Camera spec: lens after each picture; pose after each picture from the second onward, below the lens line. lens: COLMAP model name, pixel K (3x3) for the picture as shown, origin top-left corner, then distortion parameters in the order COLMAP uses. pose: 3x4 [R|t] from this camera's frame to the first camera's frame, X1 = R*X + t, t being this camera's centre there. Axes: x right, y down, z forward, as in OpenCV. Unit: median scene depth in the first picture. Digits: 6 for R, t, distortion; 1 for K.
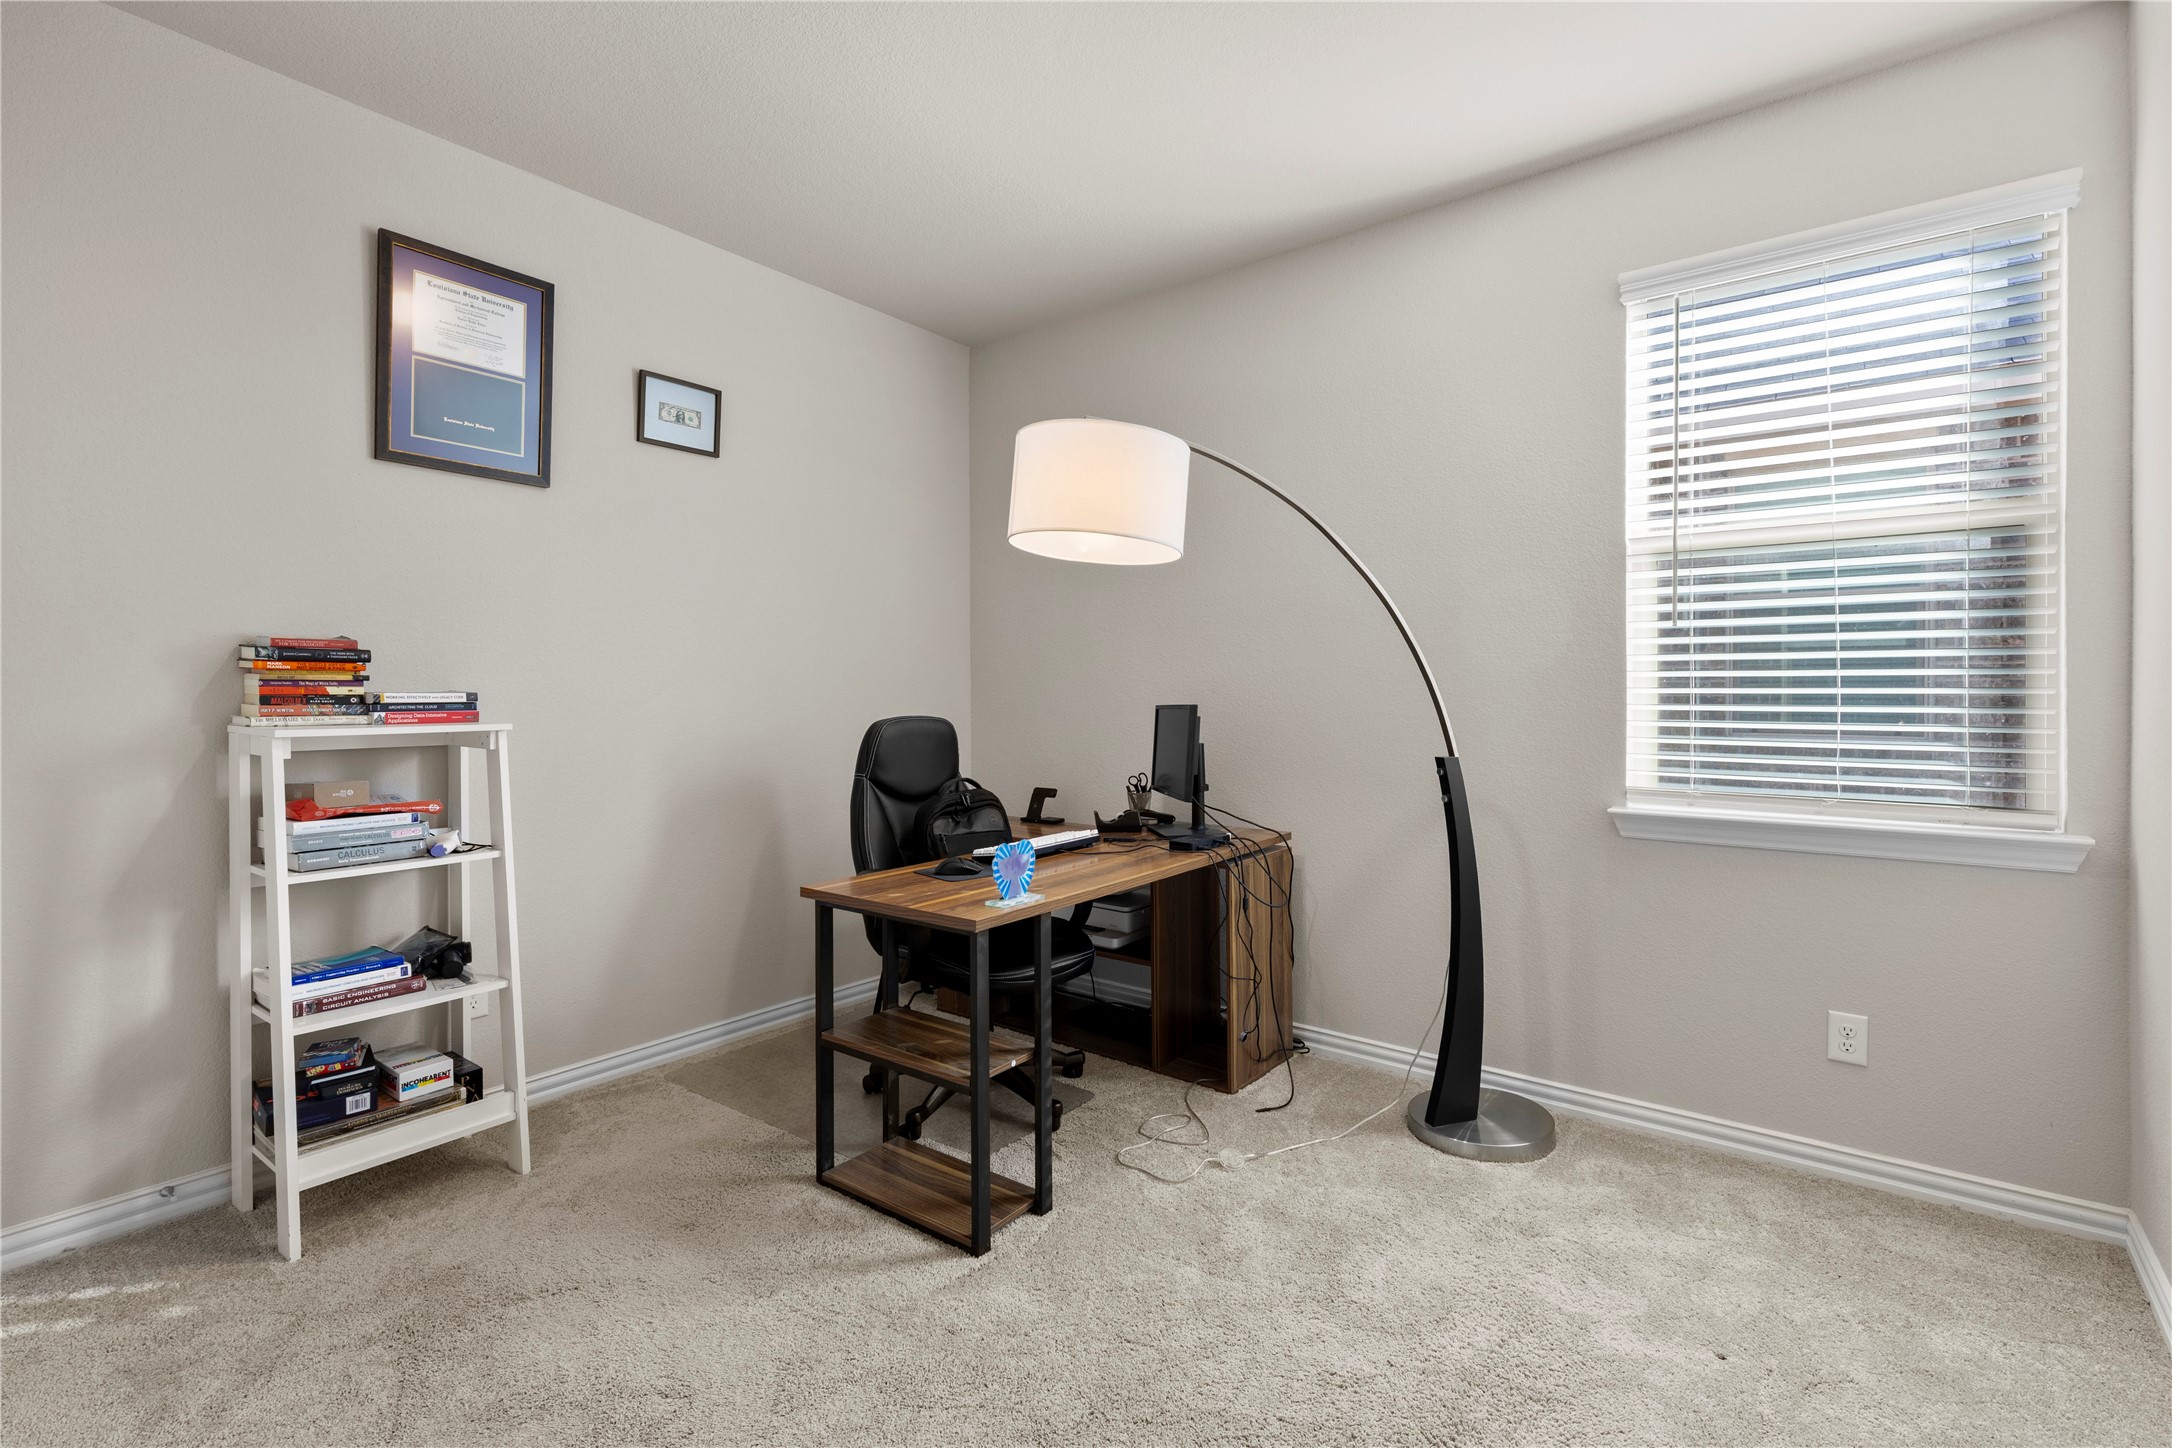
lens RADIAL K [[983.3, 0, 1108.9], [0, 983.3, 714.4], [0, 0, 1]] dist [0.008452, 0.000370]
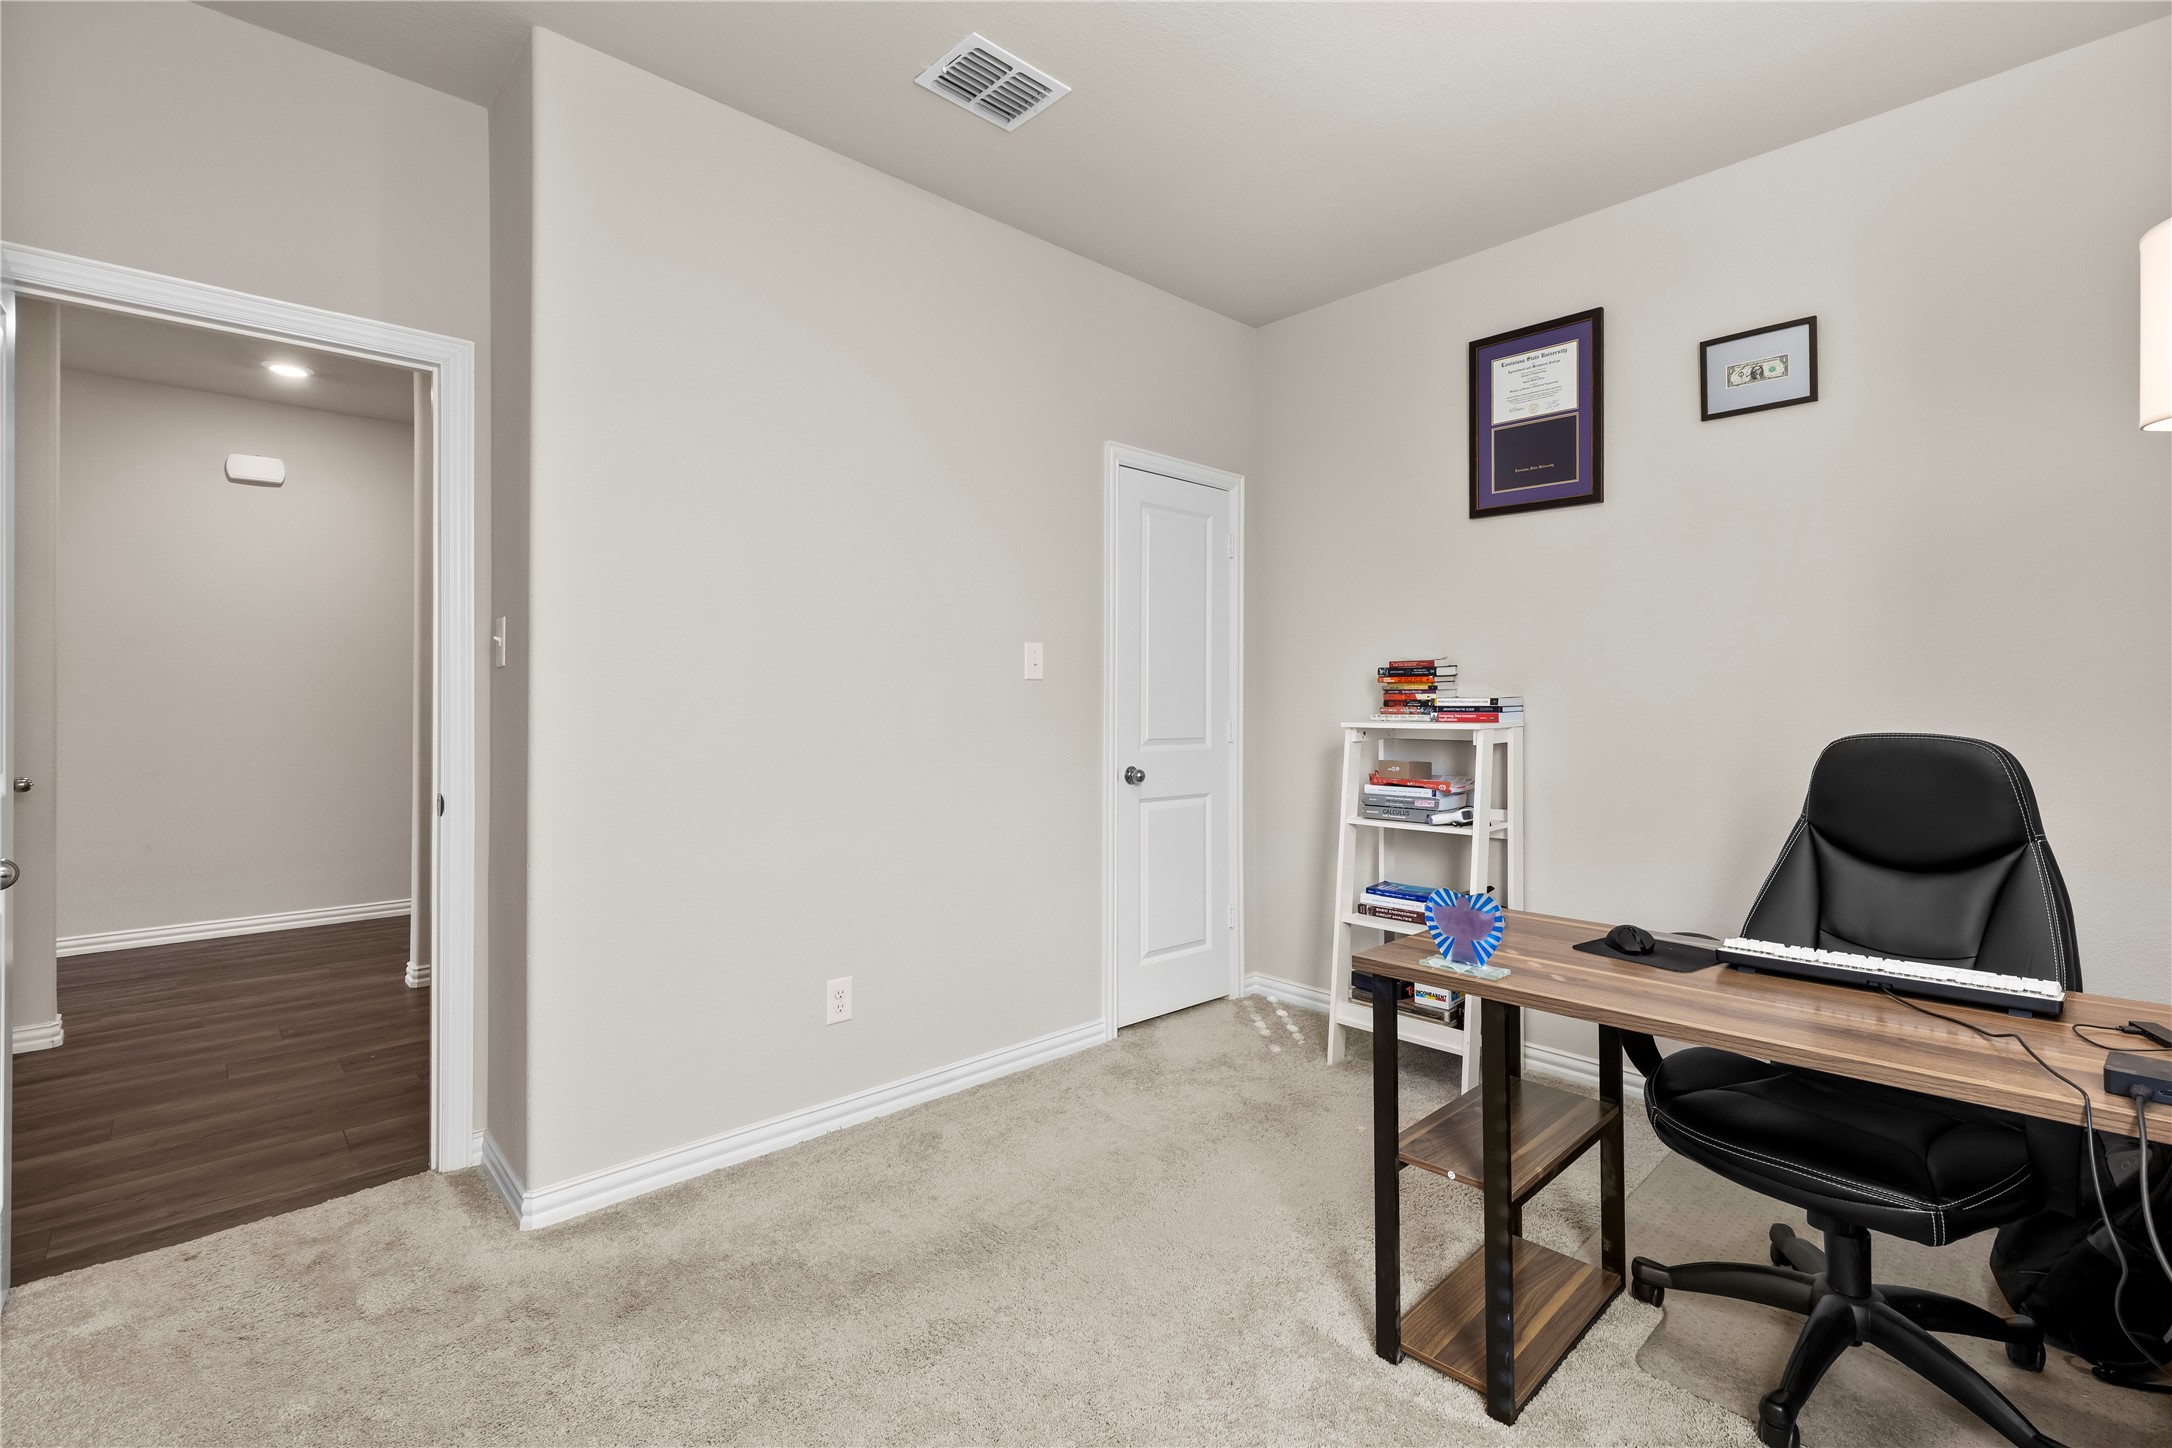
lens RADIAL K [[979.7, 0, 1088.4], [0, 979.7, 686.6], [0, 0, 1]] dist [-0.000204, 0.000027]
pose [[-0.169465, 0.004045, -0.985528, 0.654971], [-0.003774, 0.999982, 0.004753, -0.042346], [0.985529, 0.004525, -0.169447, 0.755945]]
